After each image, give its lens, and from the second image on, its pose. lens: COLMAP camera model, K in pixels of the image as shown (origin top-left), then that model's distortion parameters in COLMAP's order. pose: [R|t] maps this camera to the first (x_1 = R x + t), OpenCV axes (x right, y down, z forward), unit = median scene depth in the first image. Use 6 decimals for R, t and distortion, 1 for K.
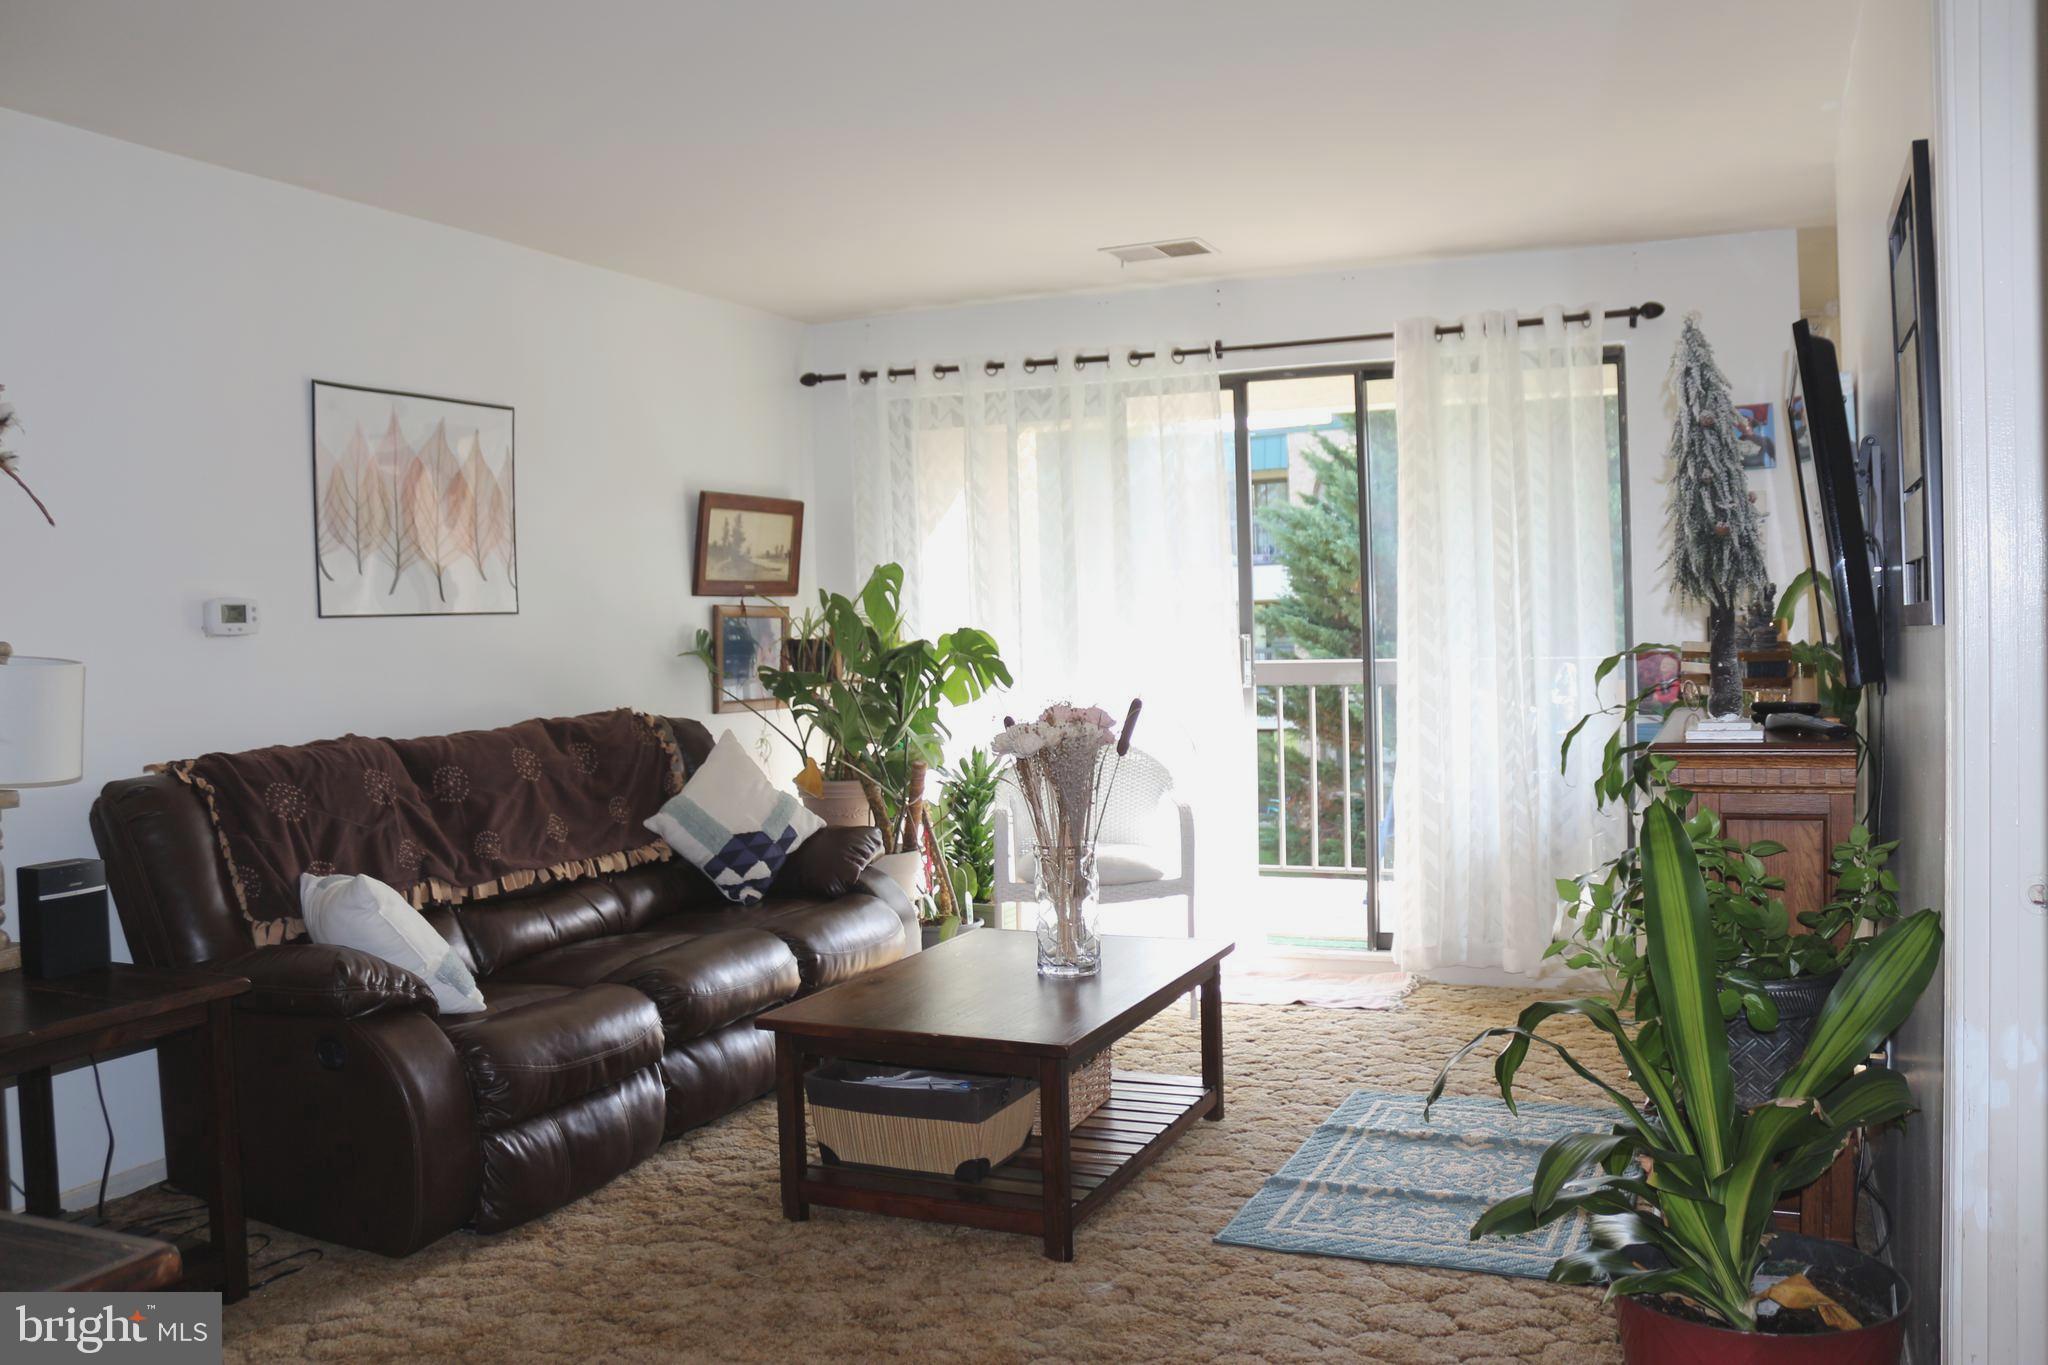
lens RADIAL K [[1692.6, 0, 1016.8], [0, 1692.6, 688.0], [0, 0, 1]] dist [-0.156165, 0.103383]
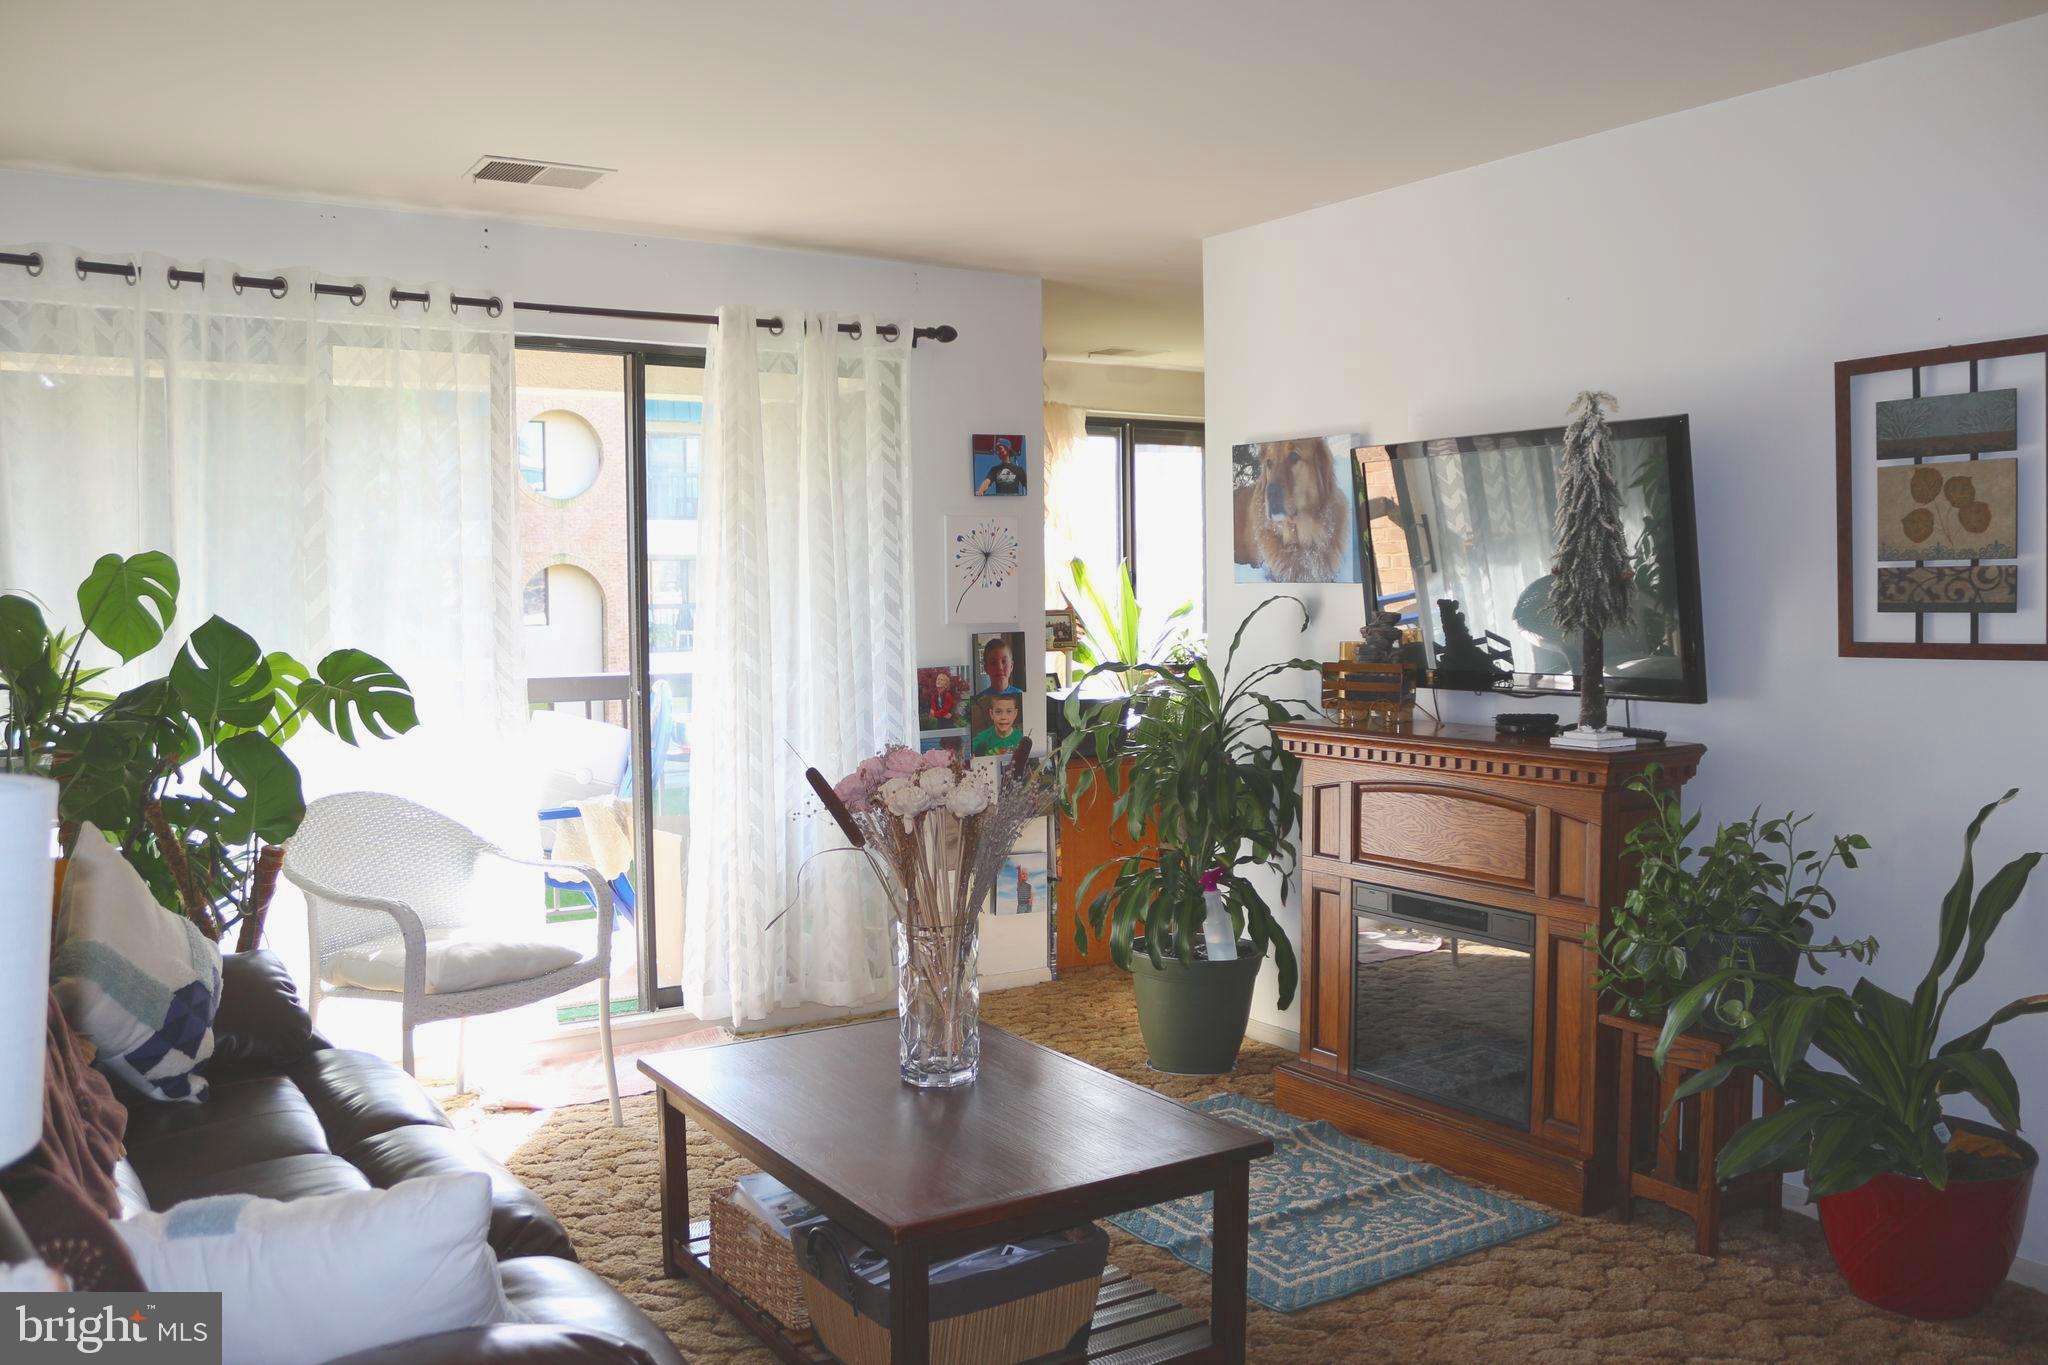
lens RADIAL K [[1692.6, 0, 1016.8], [0, 1692.6, 688.0], [0, 0, 1]] dist [-0.156165, 0.103383]
pose [[0.537744, -0.025639, 0.842718, -0.466160], [0.025897, 0.999568, 0.013886, -0.022468], [-0.842710, 0.014357, 0.538176, 0.394300]]
